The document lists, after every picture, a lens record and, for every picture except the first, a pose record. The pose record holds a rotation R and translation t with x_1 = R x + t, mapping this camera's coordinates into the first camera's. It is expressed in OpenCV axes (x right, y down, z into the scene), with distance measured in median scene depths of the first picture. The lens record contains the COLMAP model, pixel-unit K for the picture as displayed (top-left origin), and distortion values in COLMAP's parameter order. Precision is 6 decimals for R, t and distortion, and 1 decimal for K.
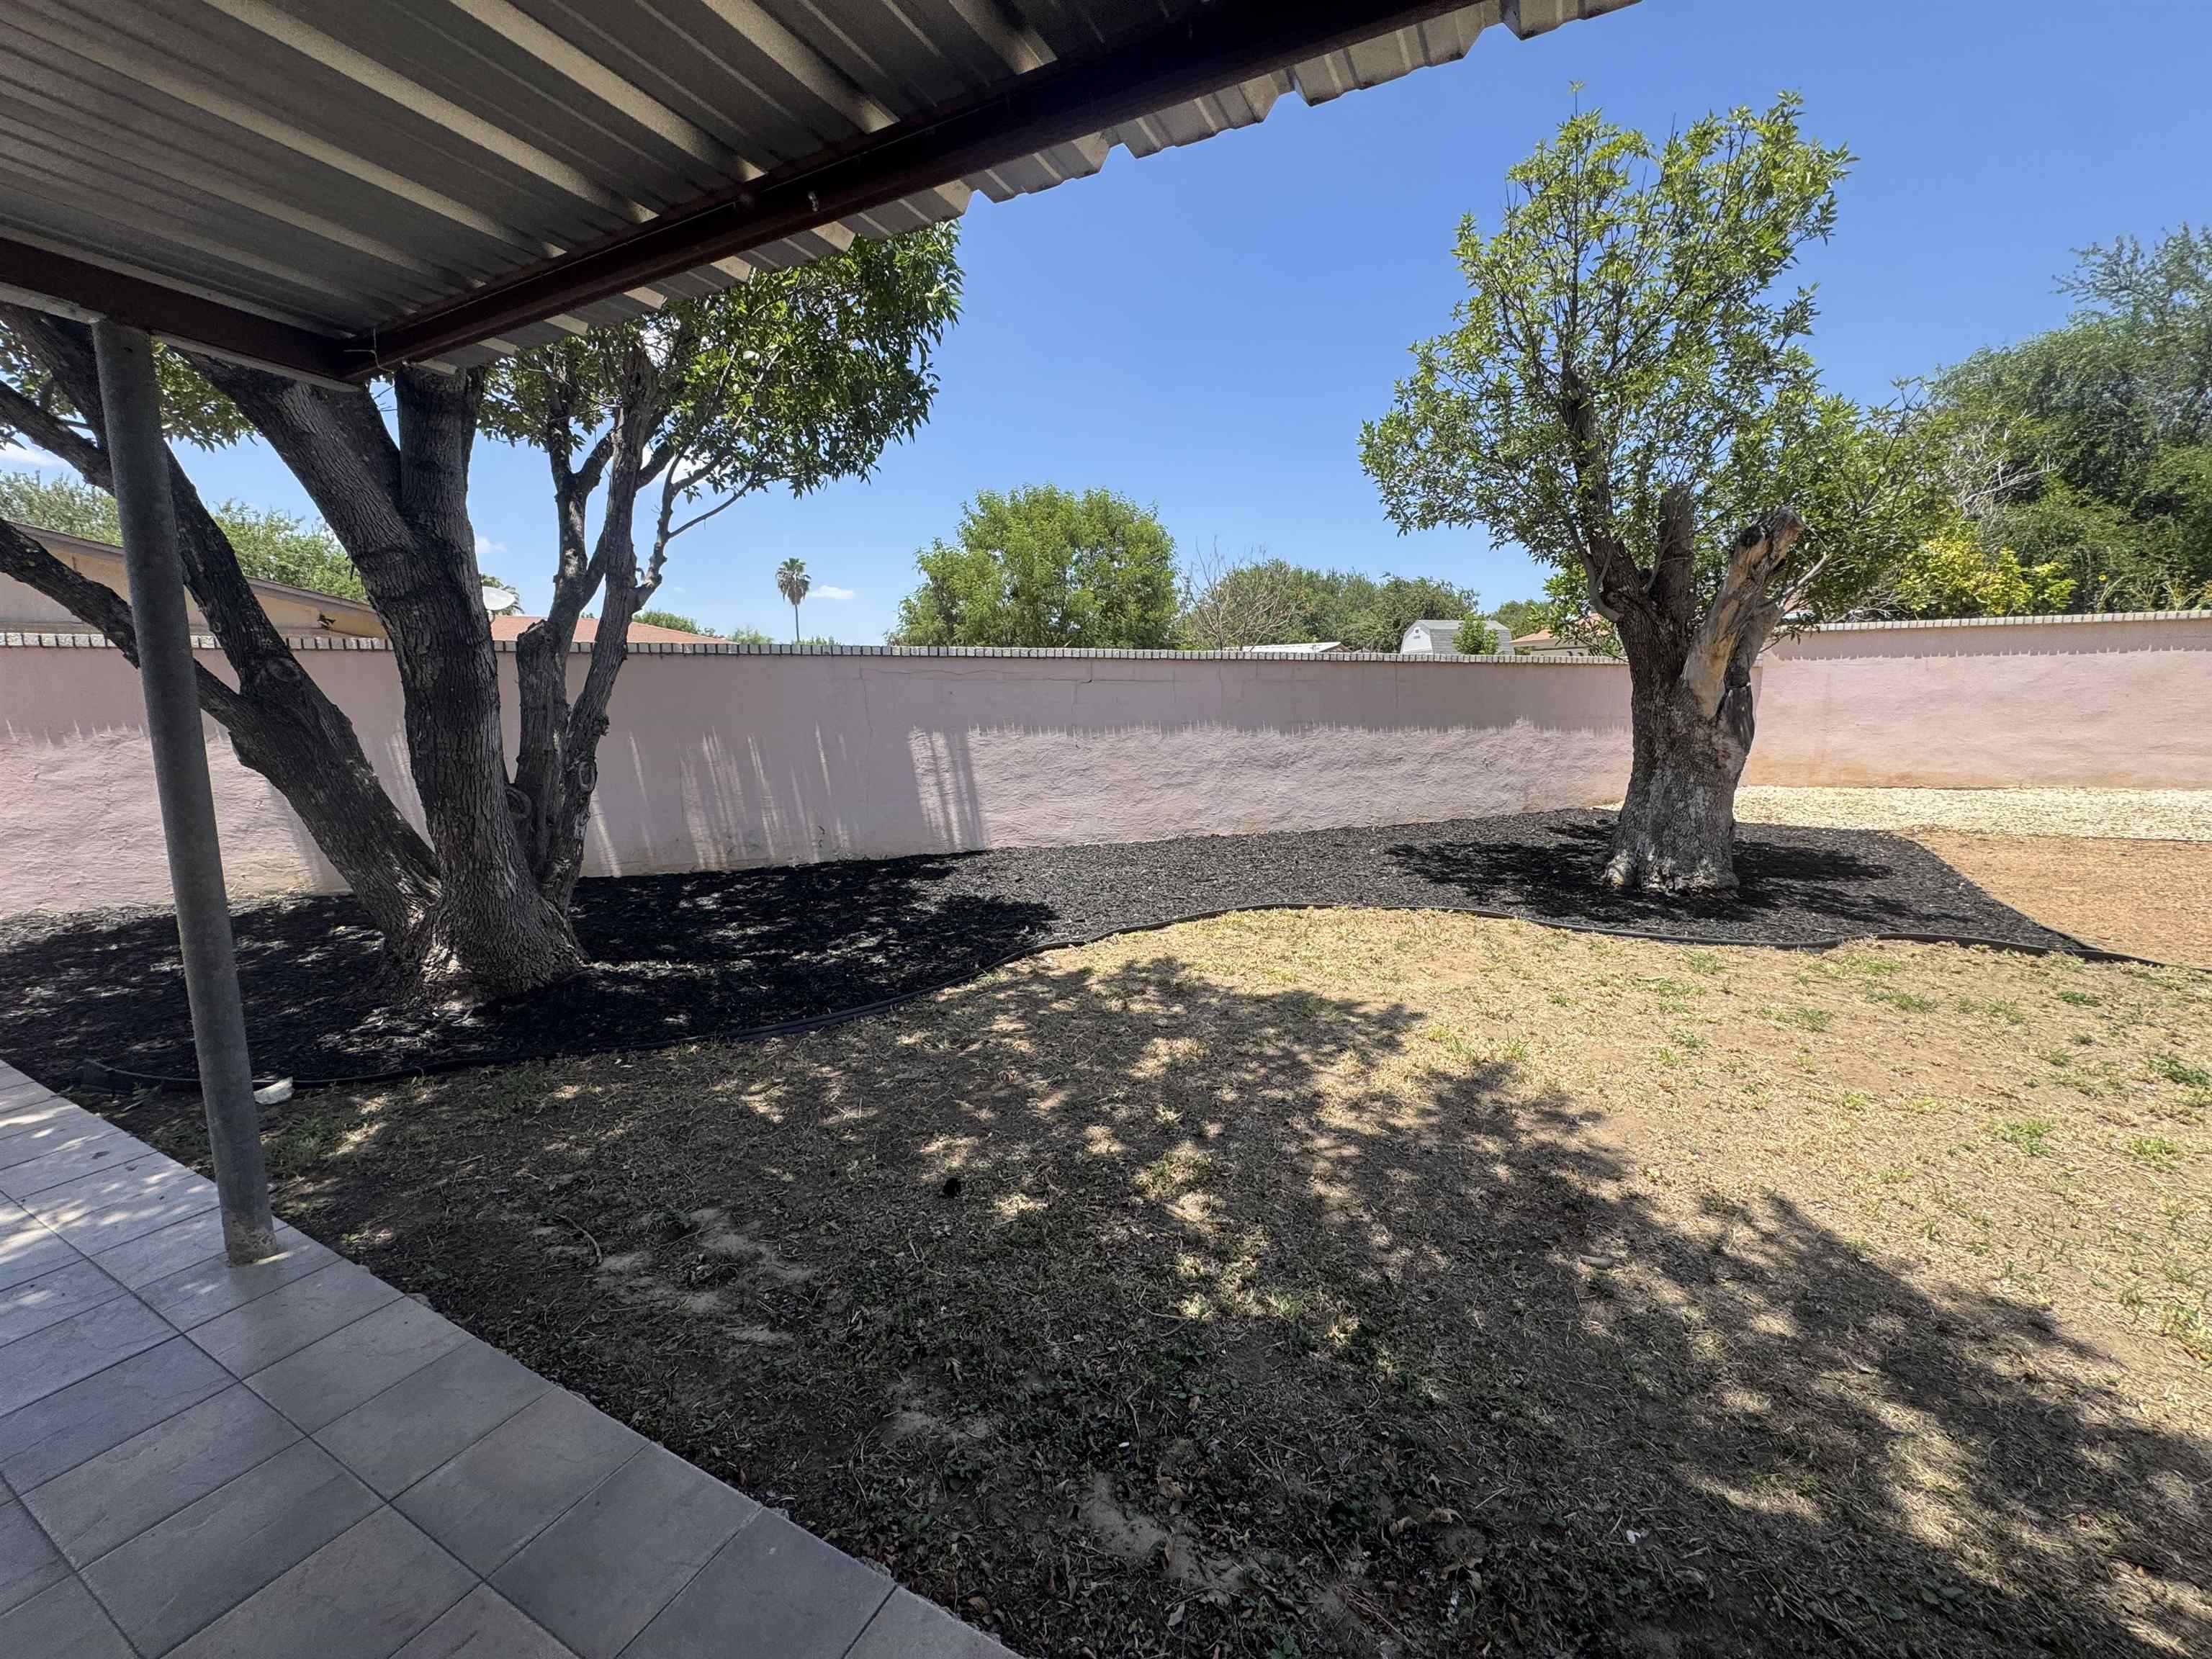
lens RADIAL K [[884.8, 0, 1101.1], [0, 884.8, 829.3], [0, 0, 1]] dist [-0.000896, 0.000120]
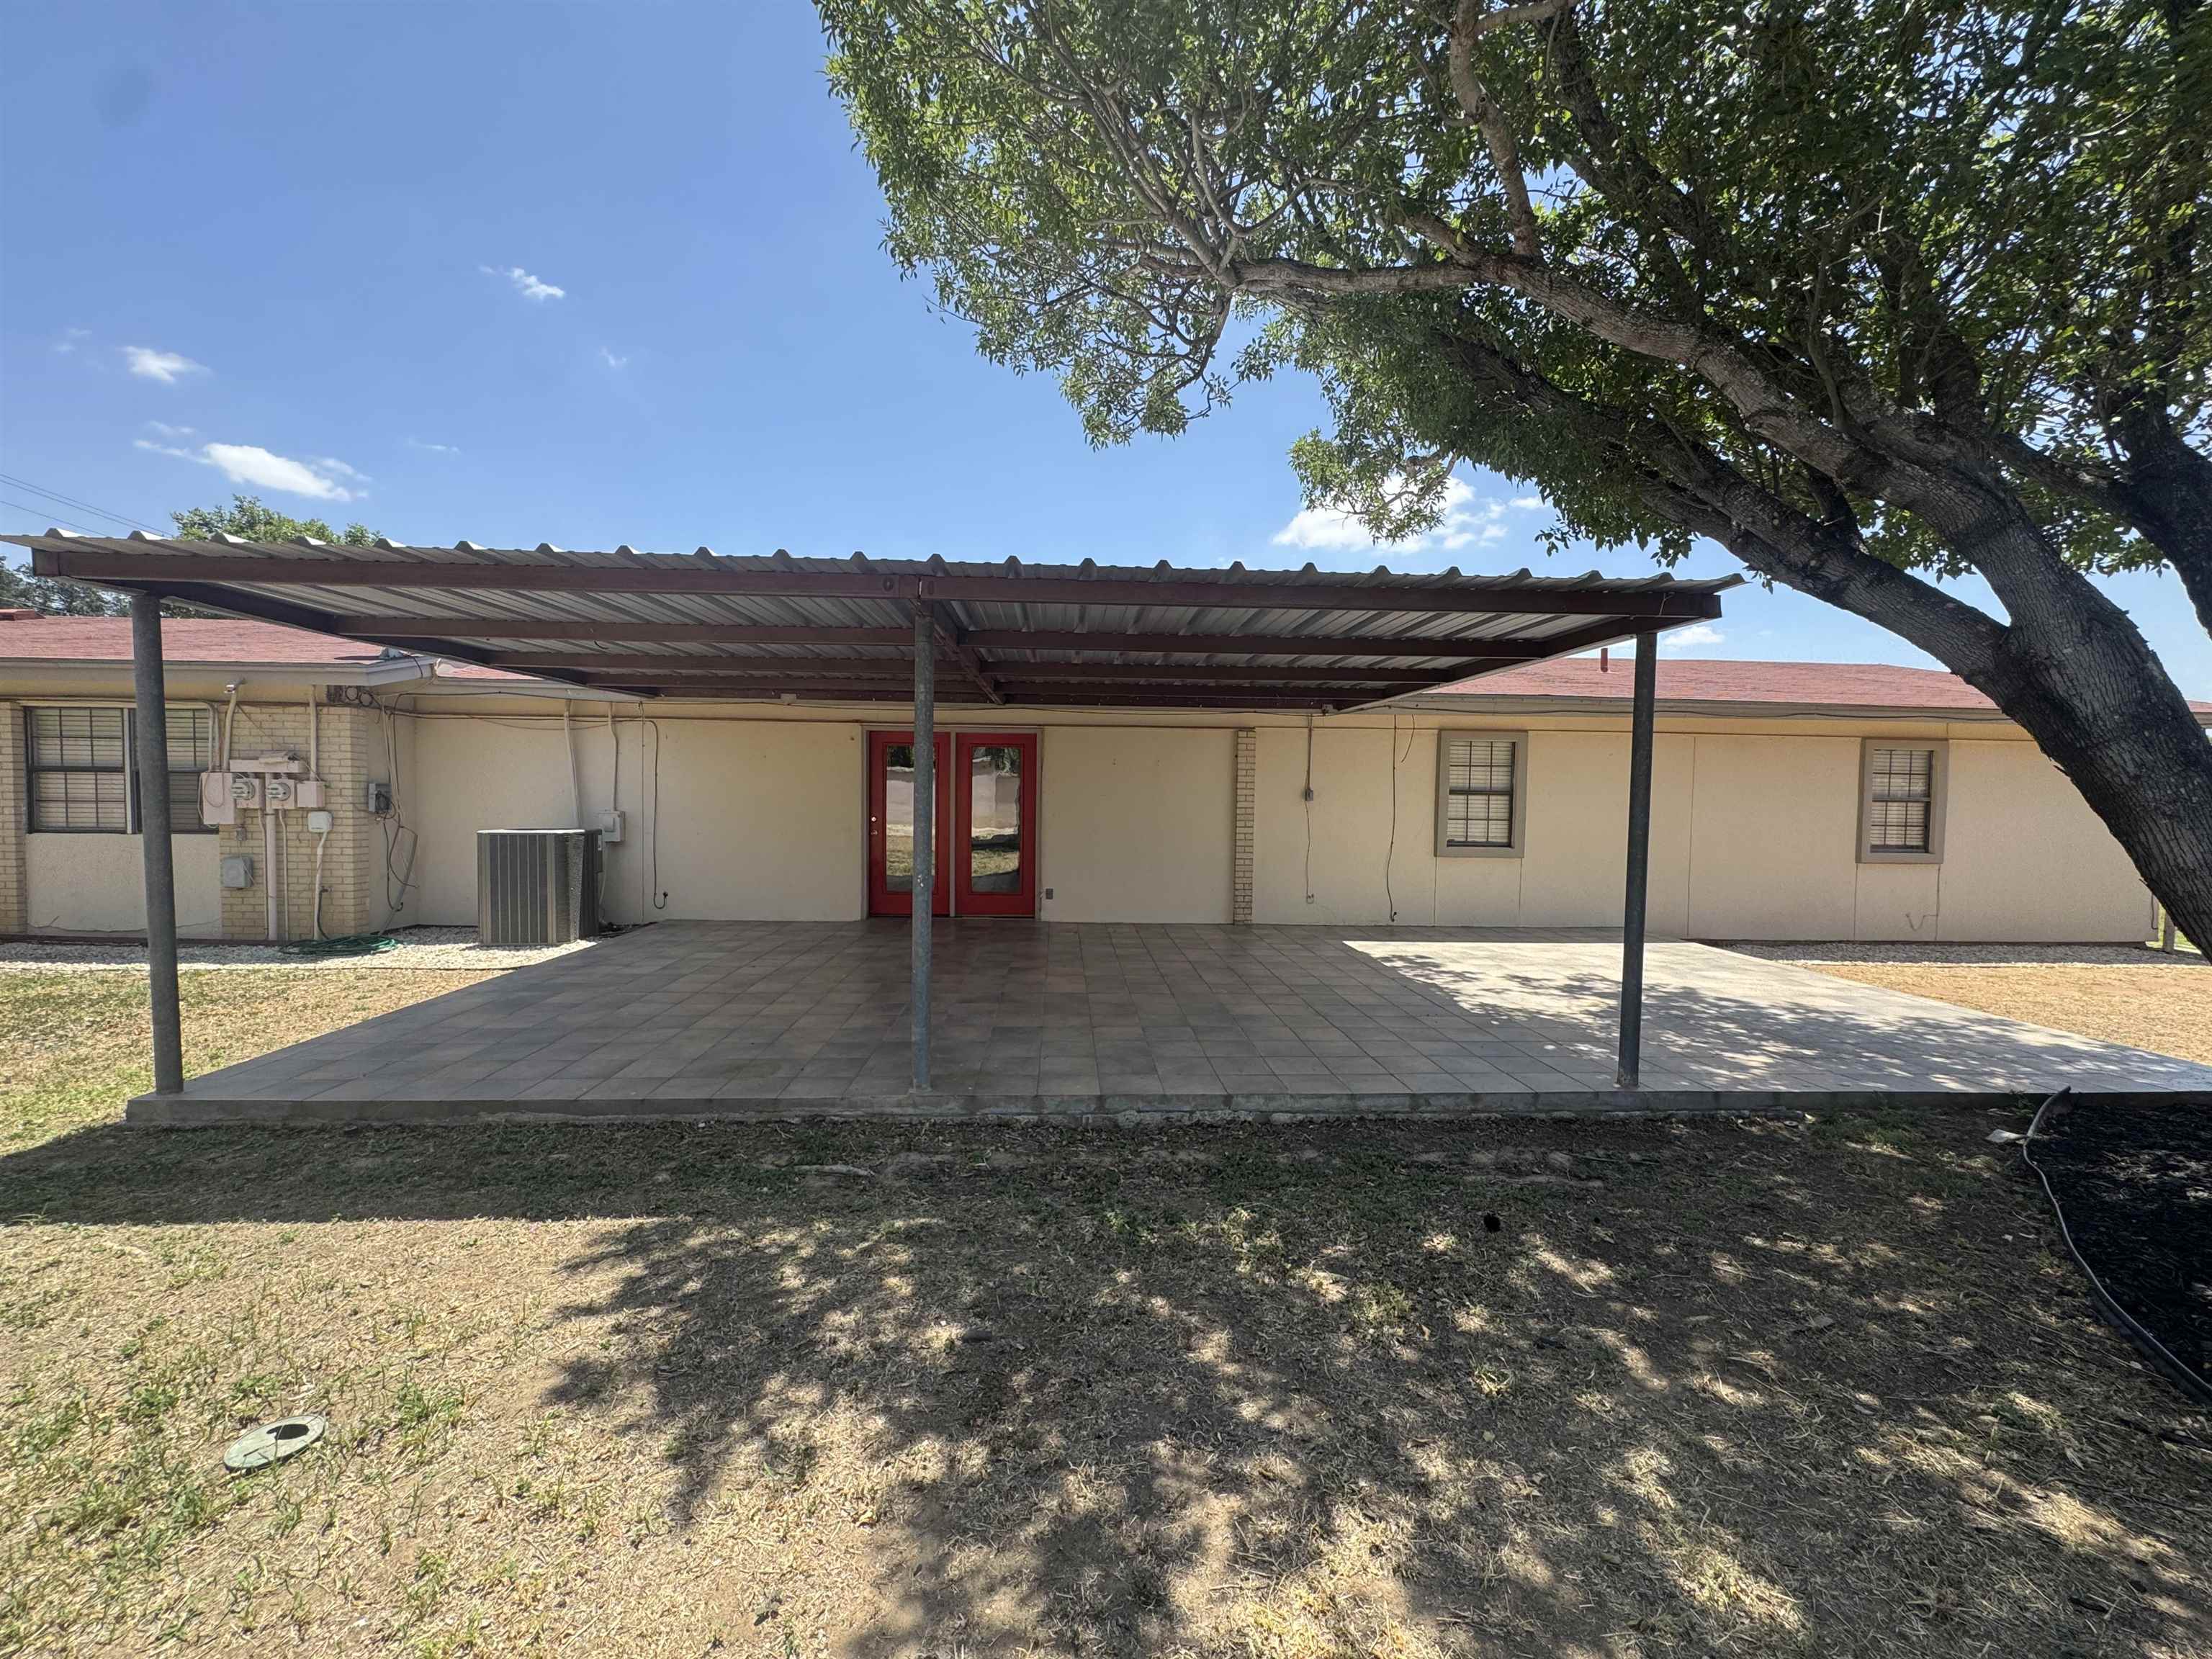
lens RADIAL K [[884.8, 0, 1107.0], [0, 884.8, 828.6], [0, 0, 1]] dist [-0.000896, 0.000120]
pose [[-0.868266, 0.002265, -0.496095, 0.842058], [-0.089445, 0.982887, 0.161035, -0.237926], [0.487970, 0.184195, -0.853204, 1.675936]]
